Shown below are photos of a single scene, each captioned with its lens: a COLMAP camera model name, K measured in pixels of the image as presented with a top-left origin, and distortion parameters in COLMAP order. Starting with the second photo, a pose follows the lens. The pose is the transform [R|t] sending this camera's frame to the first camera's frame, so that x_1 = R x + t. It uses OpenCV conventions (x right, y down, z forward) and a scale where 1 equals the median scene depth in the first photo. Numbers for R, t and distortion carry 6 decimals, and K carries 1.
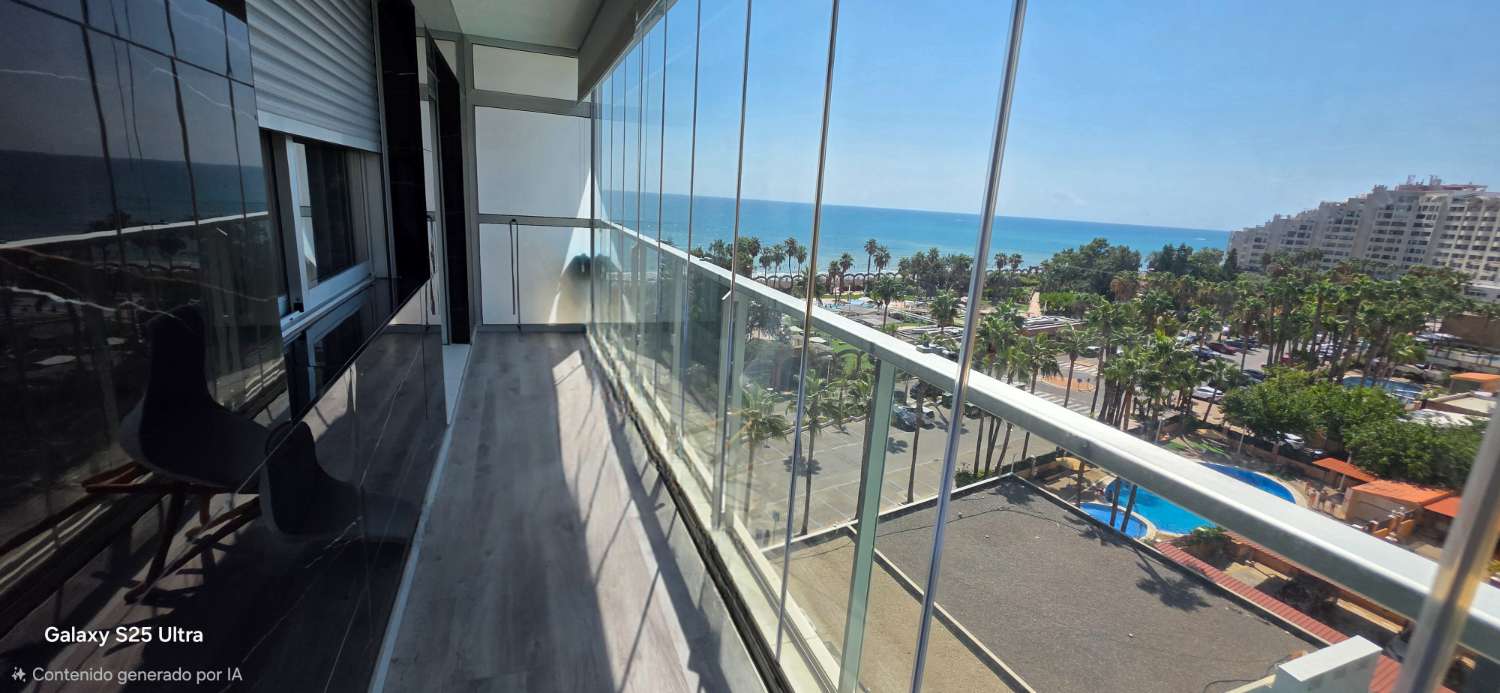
lens RADIAL K [[606.0, 0, 752.6], [0, 606.0, 337.8], [0, 0, 1]] dist [-0.001387, -0.000210]
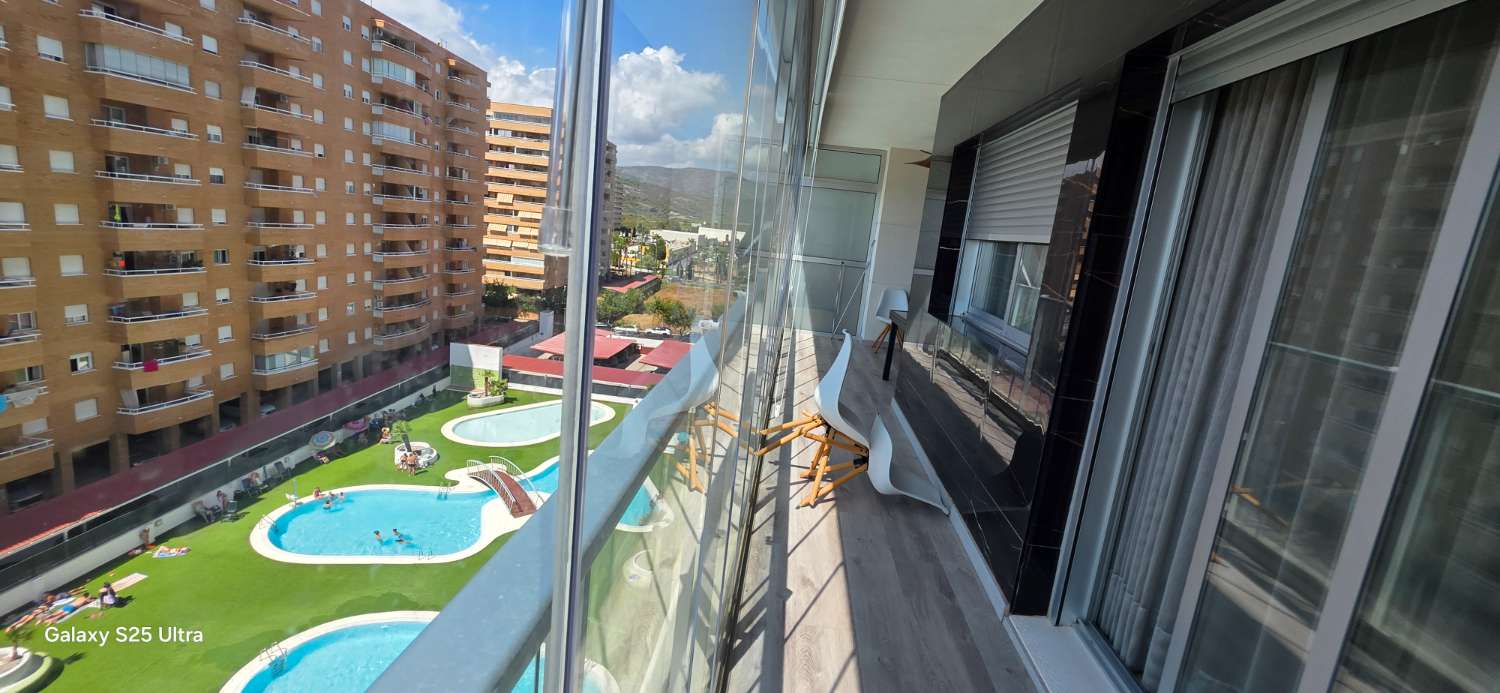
lens RADIAL K [[606.0, 0, 752.6], [0, 606.0, 337.8], [0, 0, 1]] dist [-0.001387, -0.000210]
pose [[-0.890848, -0.235721, 0.388362, -0.508259], [-0.067265, 0.913873, 0.400389, -0.469569], [-0.449293, 0.330562, -0.829978, 1.878888]]
